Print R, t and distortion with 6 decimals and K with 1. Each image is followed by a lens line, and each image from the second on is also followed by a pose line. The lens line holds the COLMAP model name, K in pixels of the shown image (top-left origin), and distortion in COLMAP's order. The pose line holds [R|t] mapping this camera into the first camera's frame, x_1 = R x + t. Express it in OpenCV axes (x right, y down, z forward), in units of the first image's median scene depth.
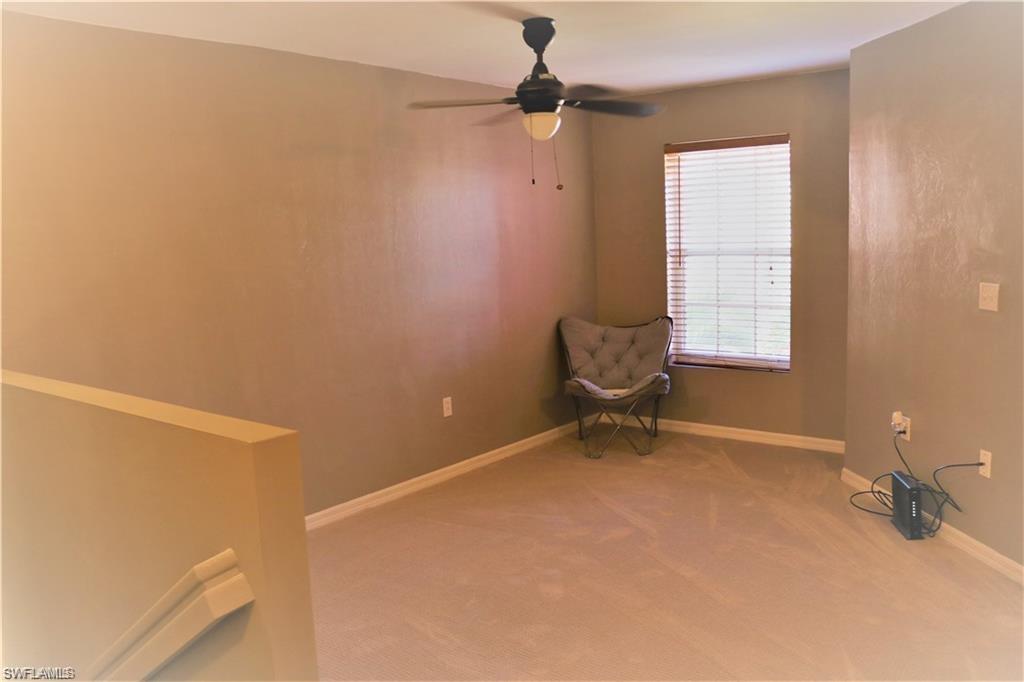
lens RADIAL K [[841.0, 0, 508.3], [0, 841.0, 360.9], [0, 0, 1]] dist [-0.160181, 0.113145]
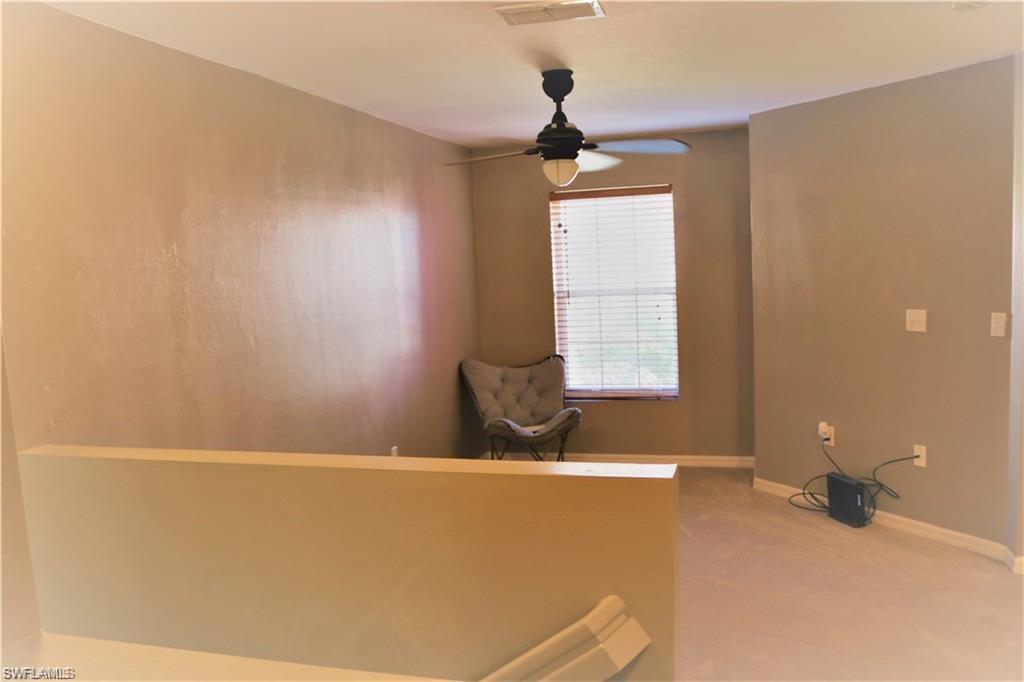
lens RADIAL K [[841.0, 0, 508.3], [0, 841.0, 360.9], [0, 0, 1]] dist [-0.160181, 0.113145]
pose [[0.926937, -0.047295, 0.372224, -0.286250], [0.068622, 0.996661, -0.044252, -0.003310], [-0.368888, 0.066562, 0.927087, 0.046785]]
